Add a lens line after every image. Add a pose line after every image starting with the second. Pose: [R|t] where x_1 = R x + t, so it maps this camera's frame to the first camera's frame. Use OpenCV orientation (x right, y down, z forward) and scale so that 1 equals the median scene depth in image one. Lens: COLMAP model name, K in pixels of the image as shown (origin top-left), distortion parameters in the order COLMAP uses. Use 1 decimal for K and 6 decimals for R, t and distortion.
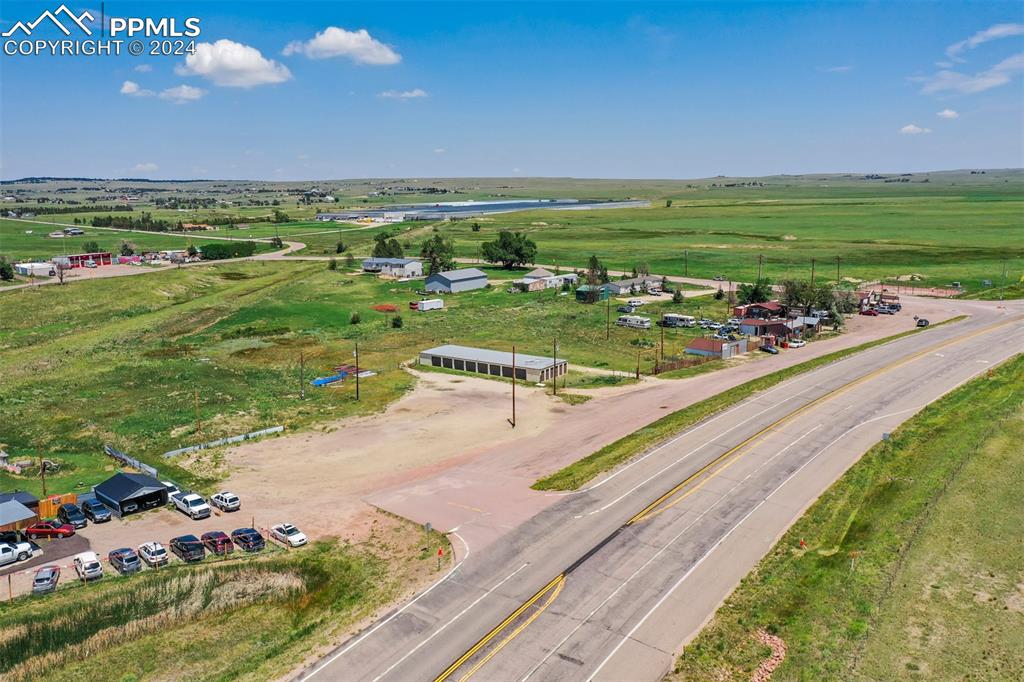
lens RADIAL K [[870.1, 0, 570.3], [0, 870.1, 393.2], [0, 0, 1]] dist [0.031748, 0.010527]
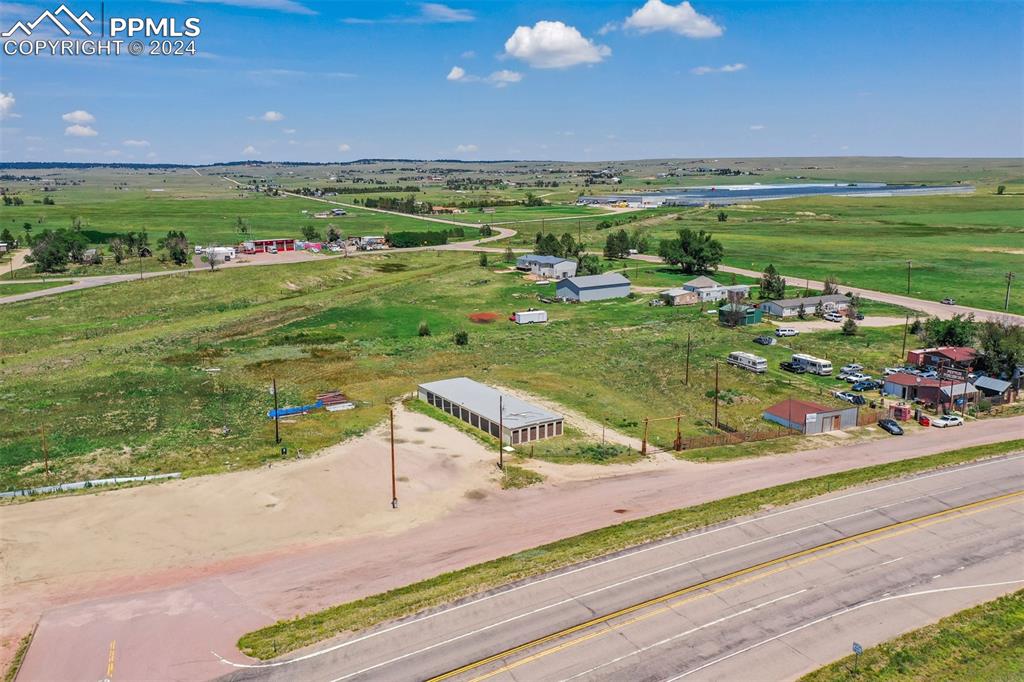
lens RADIAL K [[870.1, 0, 570.3], [0, 870.1, 393.2], [0, 0, 1]] dist [0.031748, 0.010527]
pose [[0.916858, 0.108105, -0.384297, 0.181030], [-0.097834, 0.994128, 0.046242, -0.058732], [0.387039, -0.004800, 0.922051, 0.182208]]
